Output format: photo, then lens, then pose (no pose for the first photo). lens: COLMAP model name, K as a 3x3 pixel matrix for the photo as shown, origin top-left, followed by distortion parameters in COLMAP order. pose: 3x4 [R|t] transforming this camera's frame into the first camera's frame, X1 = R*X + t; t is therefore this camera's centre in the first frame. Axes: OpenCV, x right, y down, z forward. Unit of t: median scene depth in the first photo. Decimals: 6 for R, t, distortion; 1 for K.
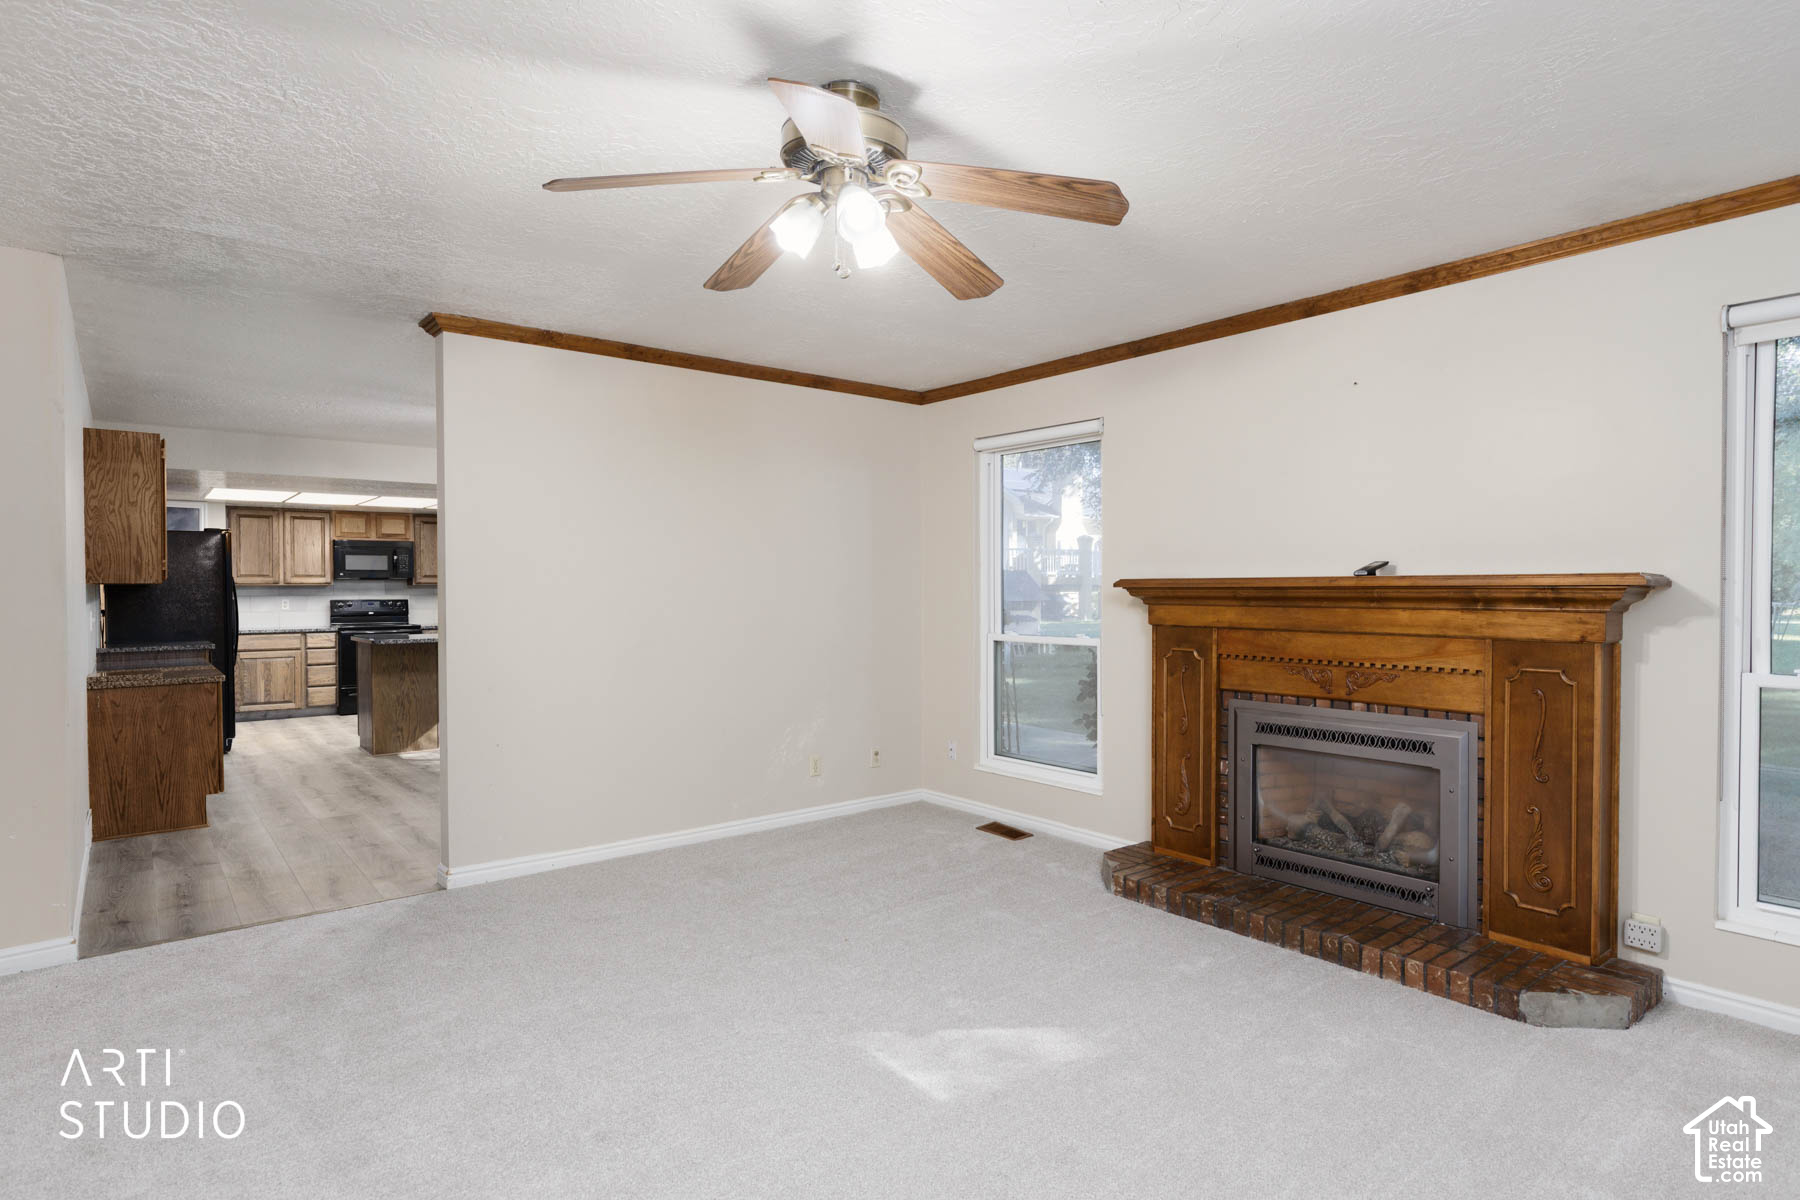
lens RADIAL K [[976.1, 0, 897.7], [0, 976.1, 597.7], [0, 0, 1]] dist [0.001269, 0.000546]
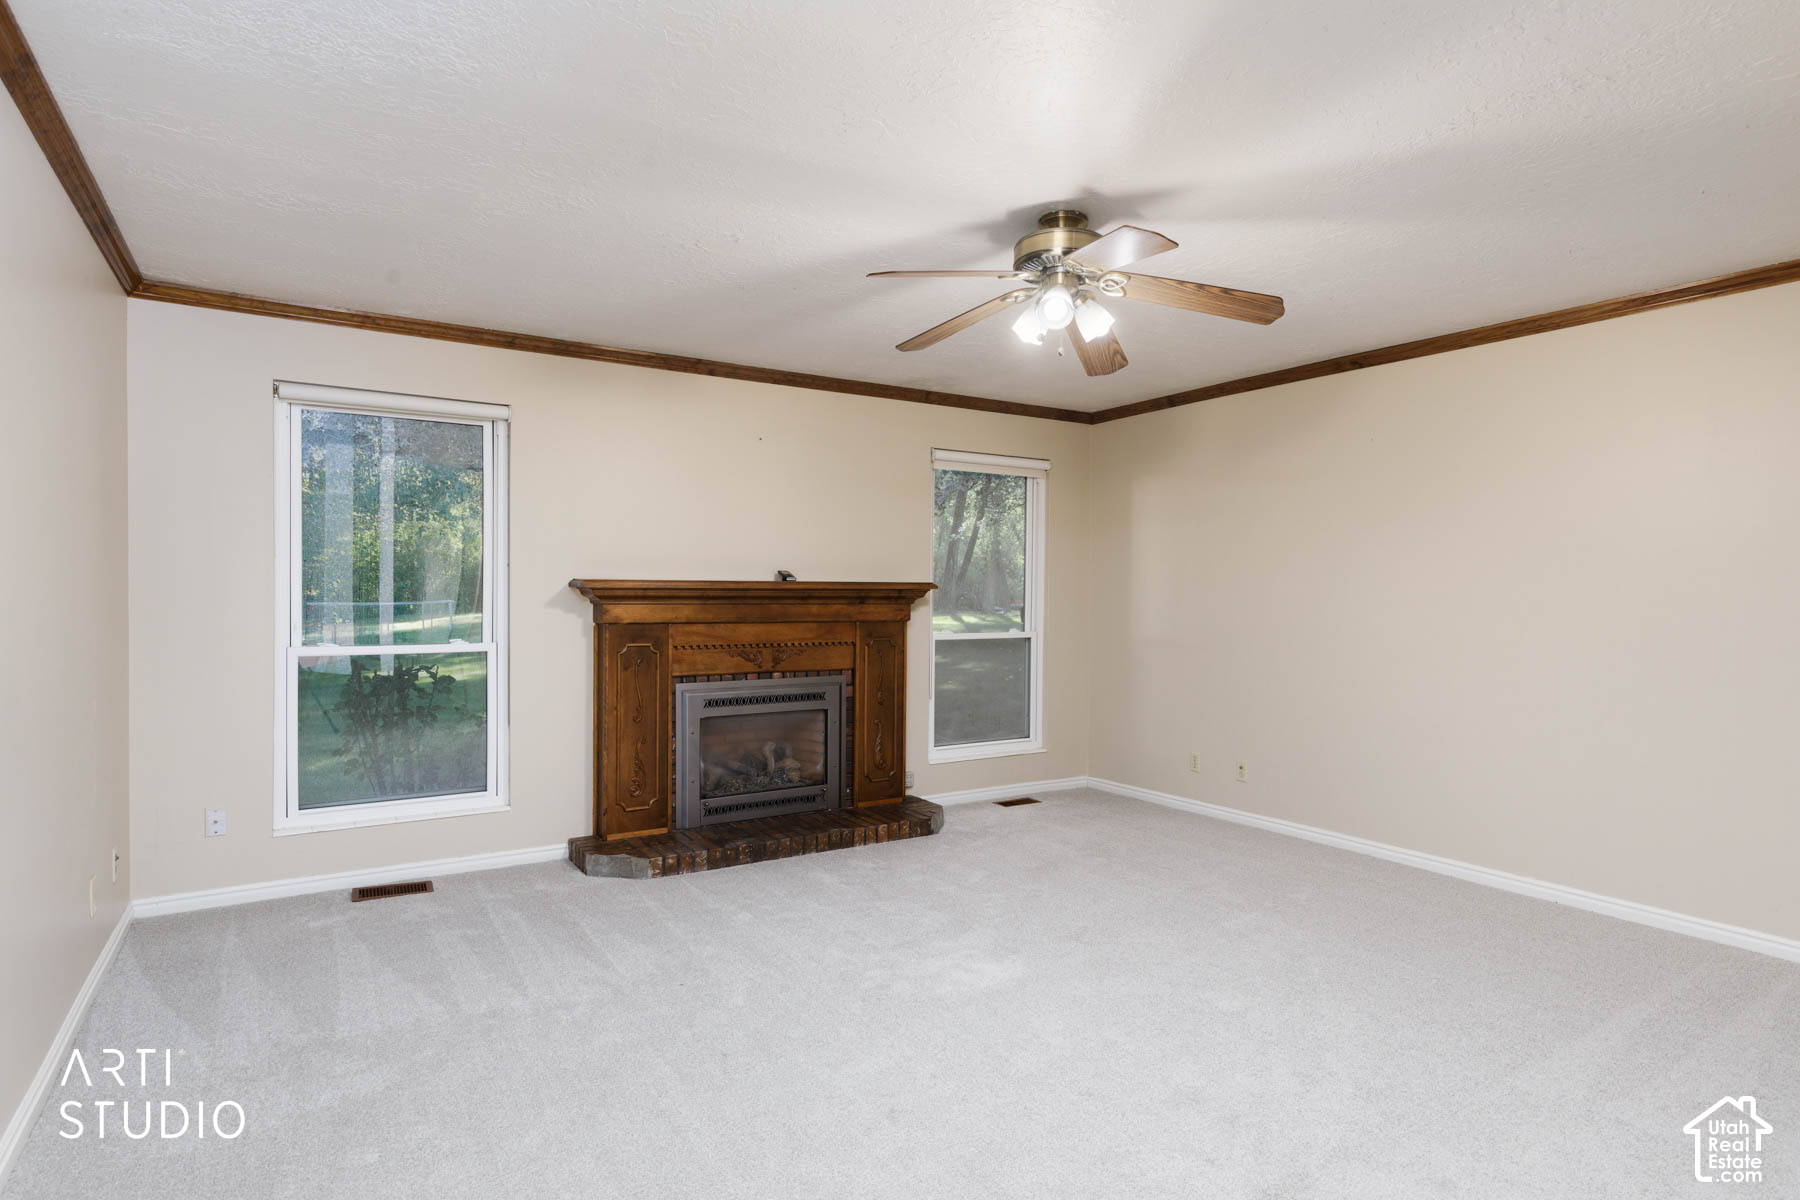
lens RADIAL K [[976.1, 0, 901.3], [0, 976.1, 600.0], [0, 0, 1]] dist [0.001269, 0.000546]
pose [[0.092654, -0.009008, 0.995658, -0.865458], [0.002818, 0.999957, 0.008785, -0.006612], [-0.995694, 0.001992, 0.092676, 0.681174]]
